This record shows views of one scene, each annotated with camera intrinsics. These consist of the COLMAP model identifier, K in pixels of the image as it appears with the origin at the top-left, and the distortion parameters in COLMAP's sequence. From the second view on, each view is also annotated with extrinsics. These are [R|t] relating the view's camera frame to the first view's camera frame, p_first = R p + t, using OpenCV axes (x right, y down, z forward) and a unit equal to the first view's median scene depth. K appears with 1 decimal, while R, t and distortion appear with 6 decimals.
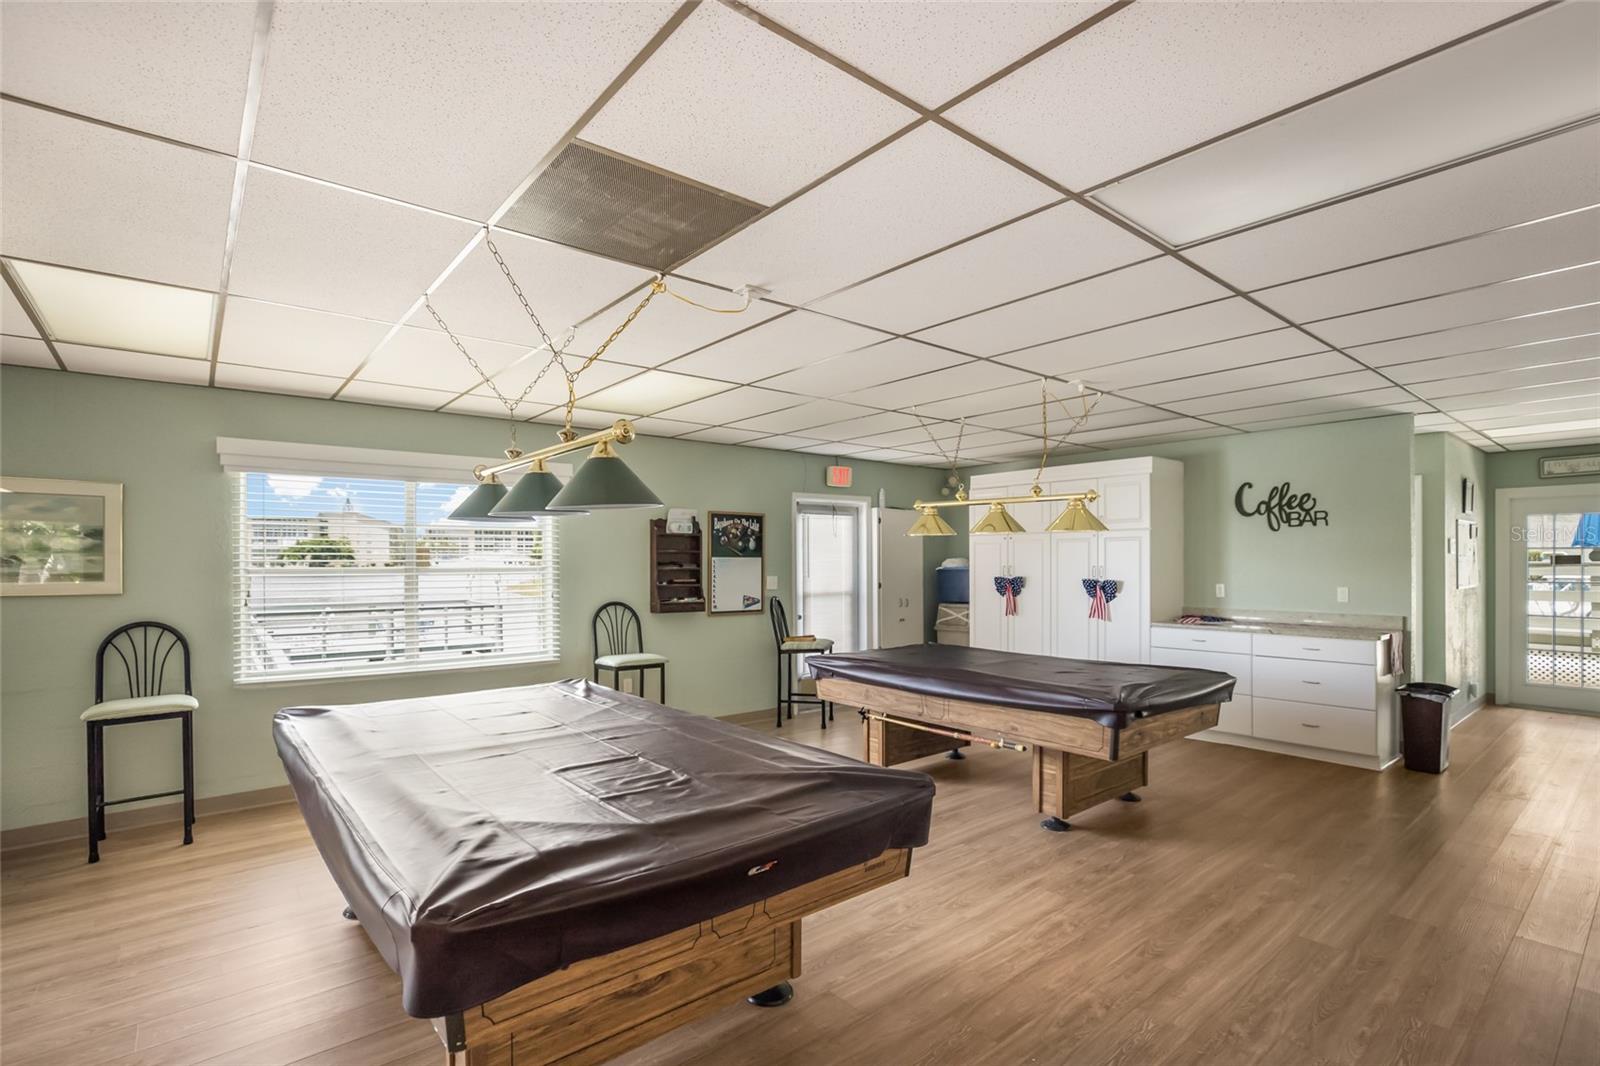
lens RADIAL K [[750.4, 0, 827.7], [0, 750.4, 567.7], [0, 0, 1]] dist [-0.024868, 0.000126]
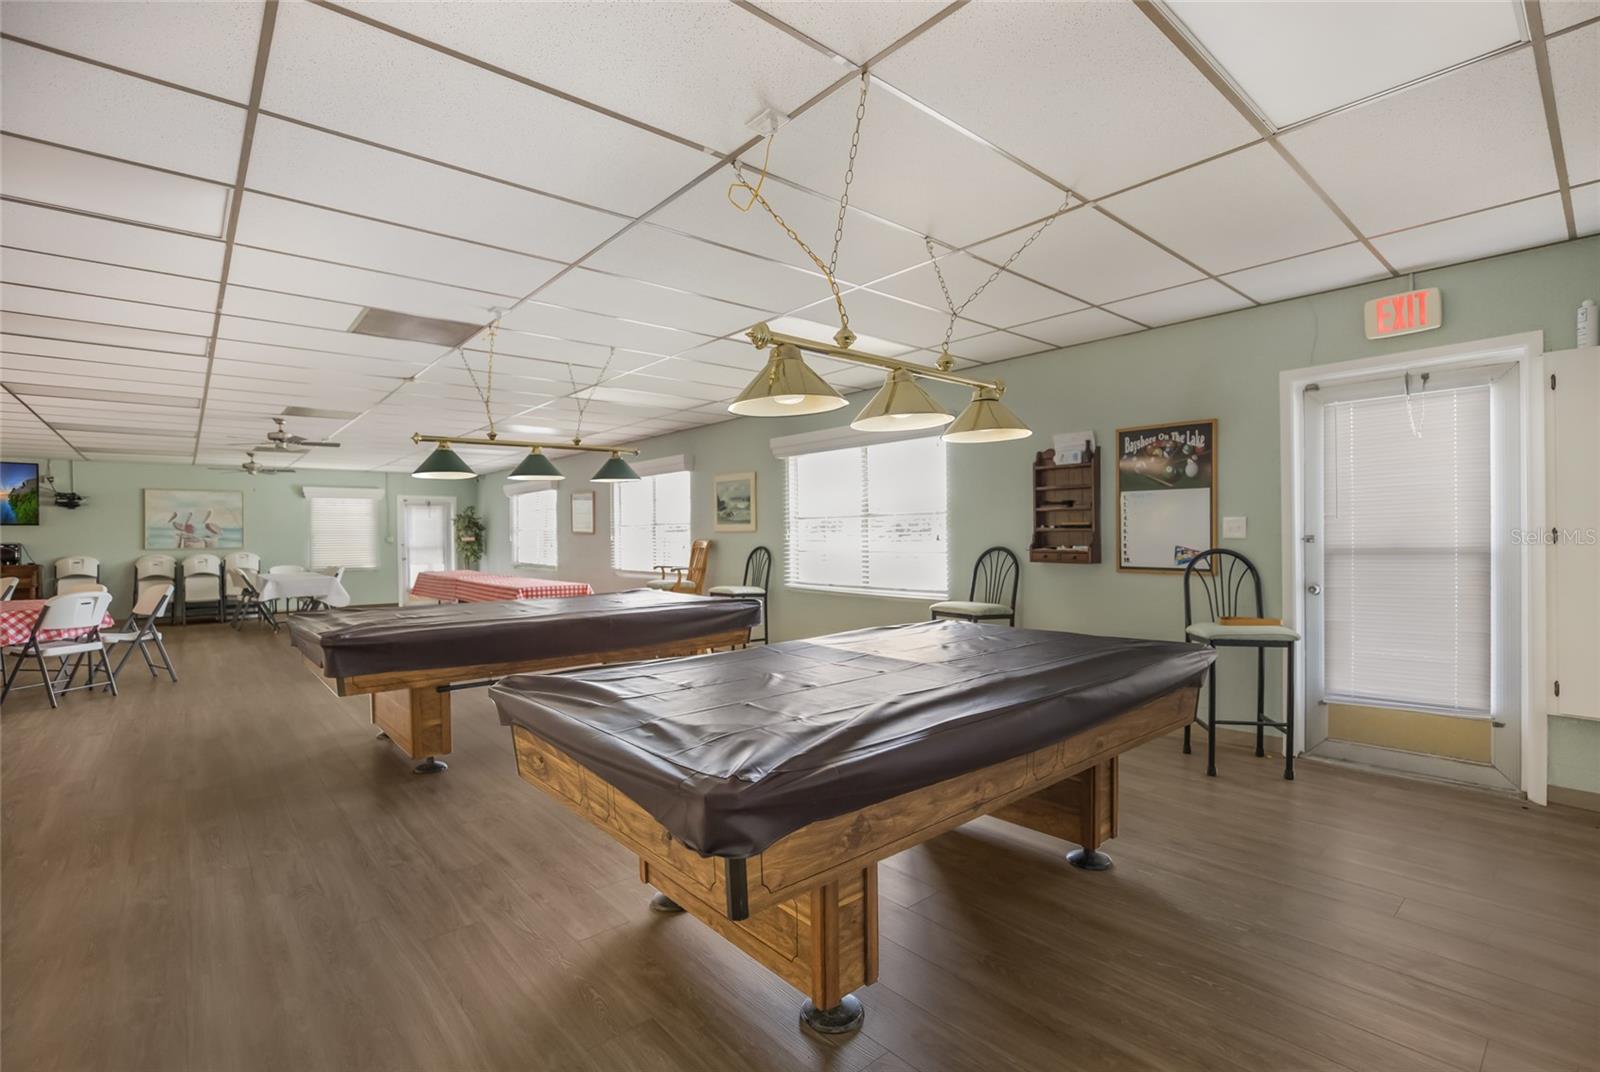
lens RADIAL K [[750.4, 0, 801.2], [0, 750.4, 534.4], [0, 0, 1]] dist [-0.024868, 0.000126]
pose [[-0.007760, 0.000882, -0.999970, 0.563004], [0.001647, 0.999998, 0.000869, 0.025800], [0.999969, -0.001641, -0.007761, 0.674546]]
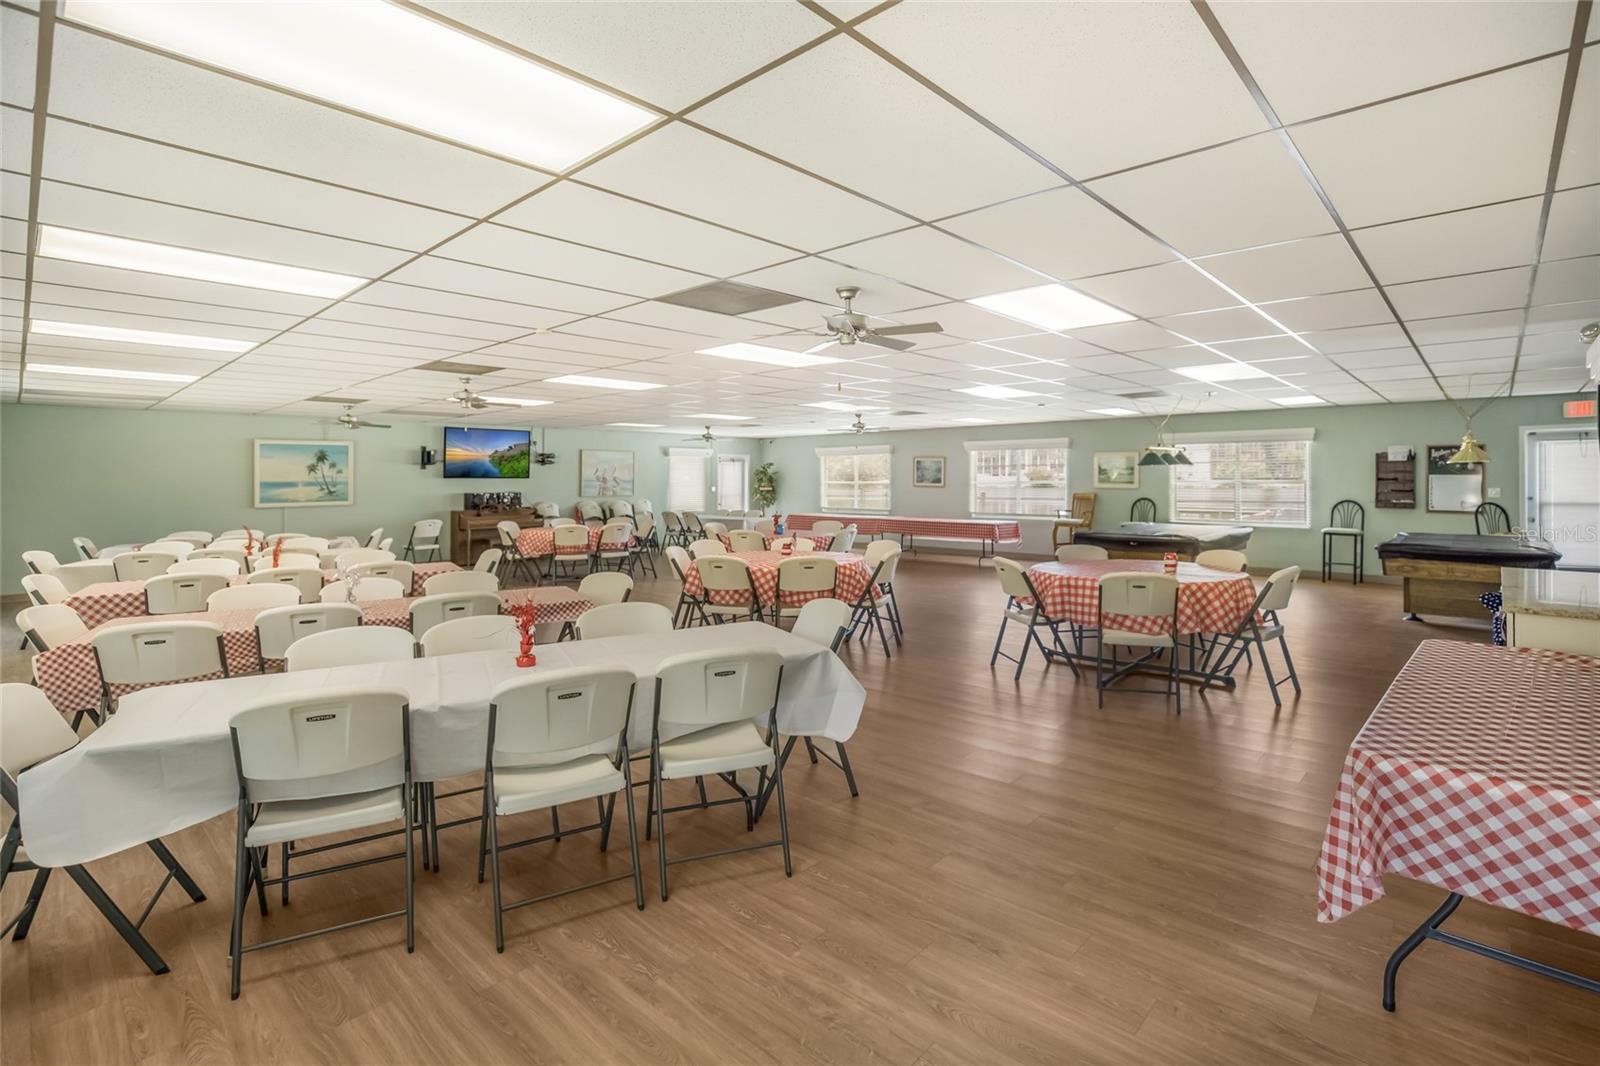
lens RADIAL K [[750.4, 0, 806.5], [0, 750.4, 474.1], [0, 0, 1]] dist [-0.024868, 0.000126]
pose [[0.117155, -0.001910, -0.993112, 1.172391], [-0.004996, 0.999984, -0.002513, -0.005351], [0.993101, 0.005256, 0.117144, -0.440704]]
